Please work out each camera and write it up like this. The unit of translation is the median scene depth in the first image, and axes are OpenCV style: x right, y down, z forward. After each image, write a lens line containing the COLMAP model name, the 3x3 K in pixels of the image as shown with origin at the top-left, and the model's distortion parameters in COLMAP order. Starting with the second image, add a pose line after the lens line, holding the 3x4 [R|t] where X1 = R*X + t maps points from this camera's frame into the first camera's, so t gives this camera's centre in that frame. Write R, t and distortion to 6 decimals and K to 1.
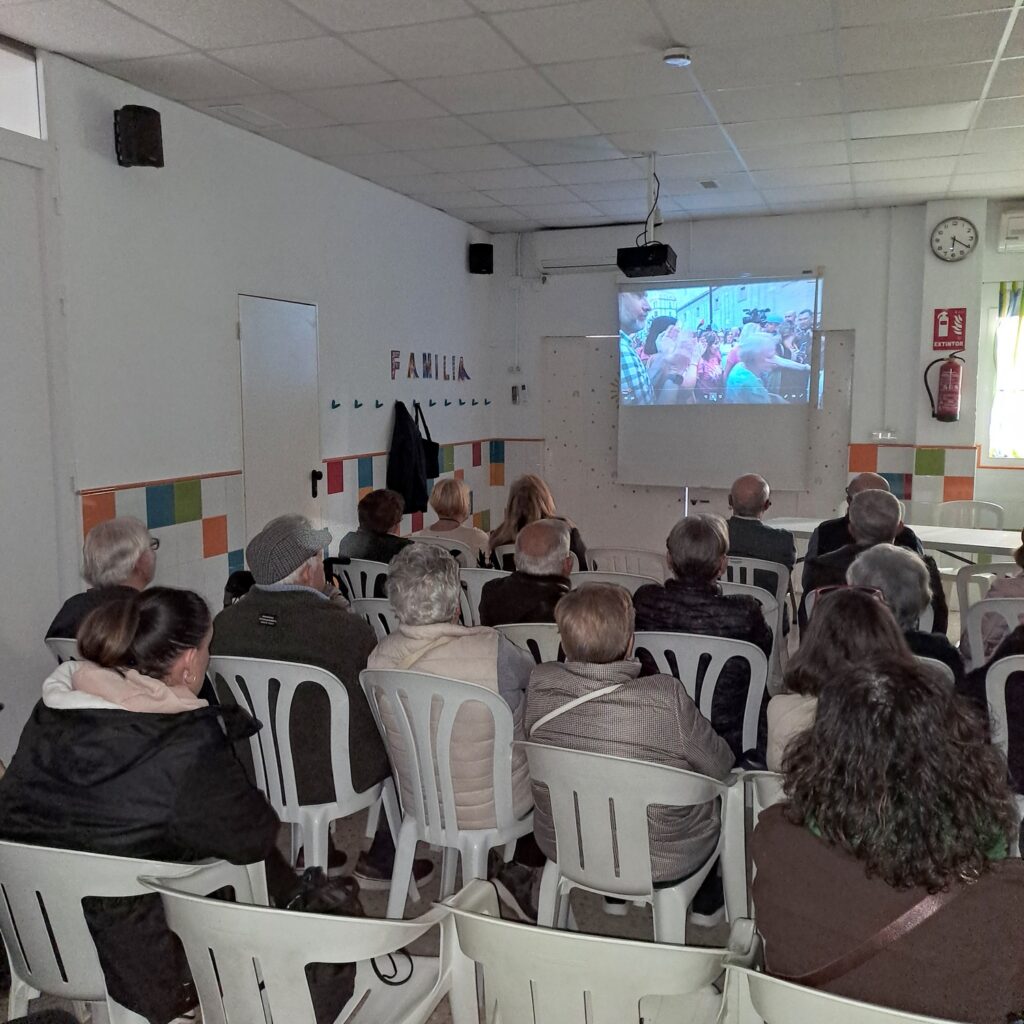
lens RADIAL K [[1014.9, 0, 511.5], [0, 1014.9, 495.9], [0, 0, 1]] dist [0.057982, 0.000000]
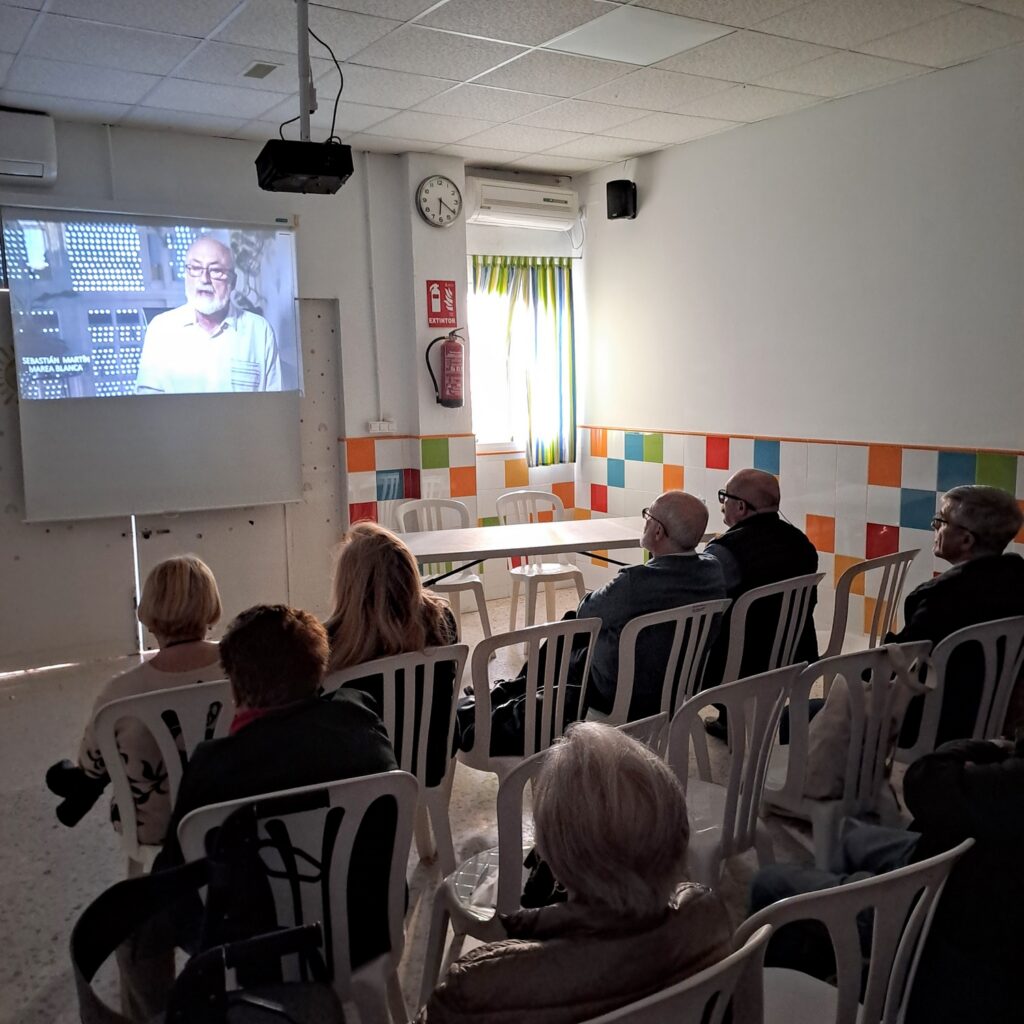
lens RADIAL K [[1014.9, 0, 527.9], [0, 1014.9, 521.7], [0, 0, 1]] dist [0.057982, 0.000000]
pose [[0.607285, -0.127961, 0.784112, -0.246300], [0.098437, 0.991458, 0.085560, -0.042779], [-0.788363, 0.025226, 0.614693, 0.401343]]
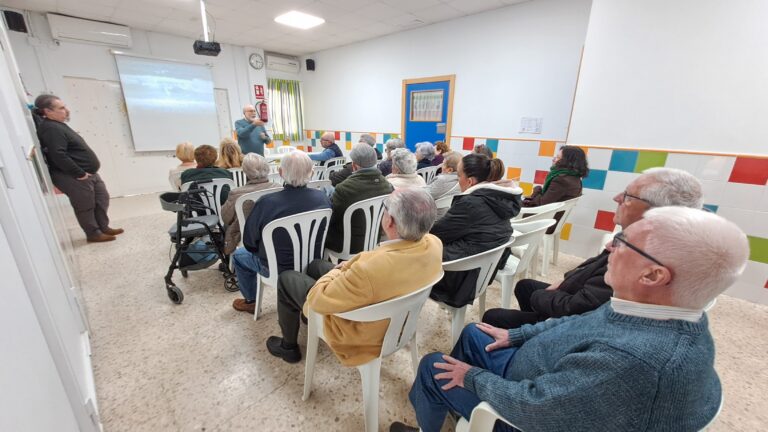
lens RADIAL K [[303.6, 0, 384.5], [0, 303.6, 223.7], [0, 0, 1]] dist [-0.001029, 0.001603]
pose [[0.412389, -0.281952, 0.866279, -0.348916], [0.080715, 0.958470, 0.273534, 0.003822], [-0.907425, -0.042880, 0.418020, 0.232108]]
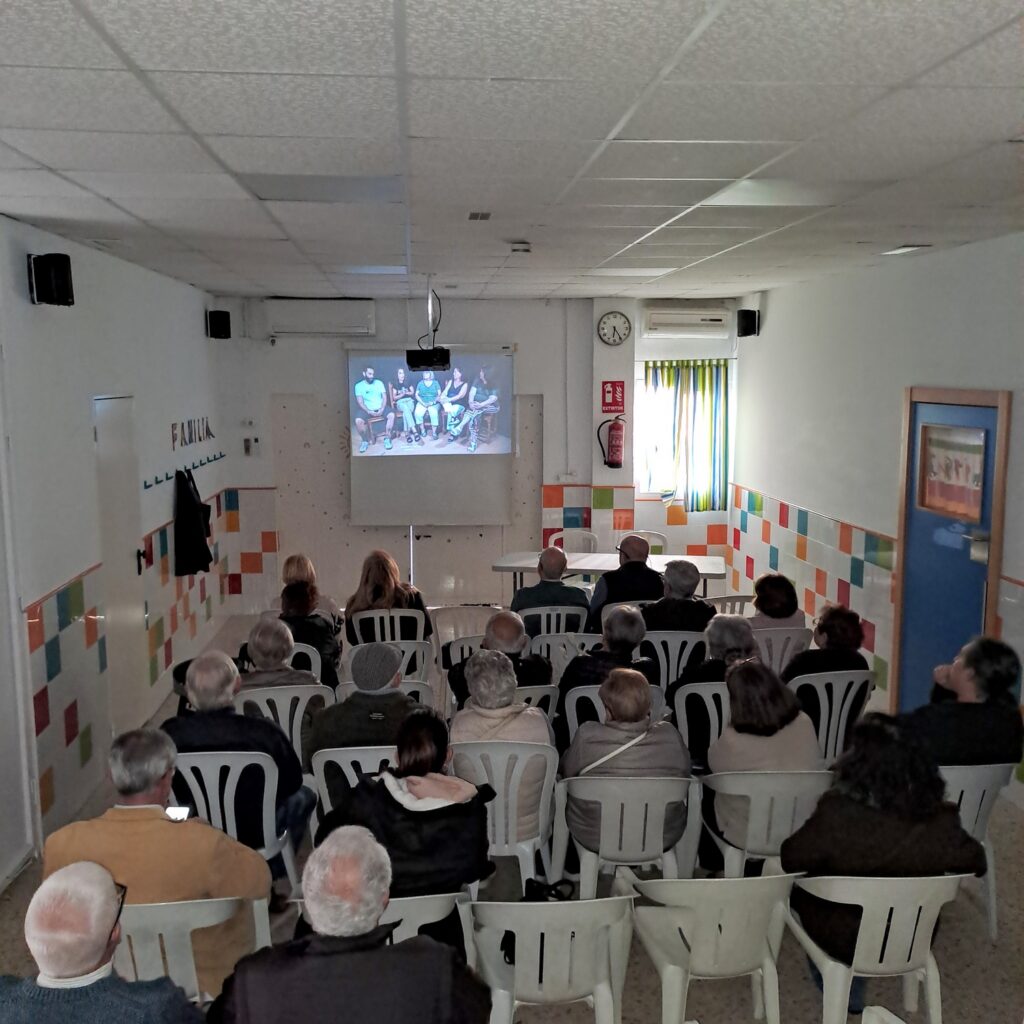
lens RADIAL K [[1014.9, 0, 513.3], [0, 1014.9, 507.5], [0, 0, 1]] dist [0.057982, 0.000000]
pose [[0.908414, -0.054820, 0.414463, -0.228715], [0.043684, 0.998385, 0.036309, -0.074705], [-0.415784, -0.014878, 0.909342, -0.118342]]
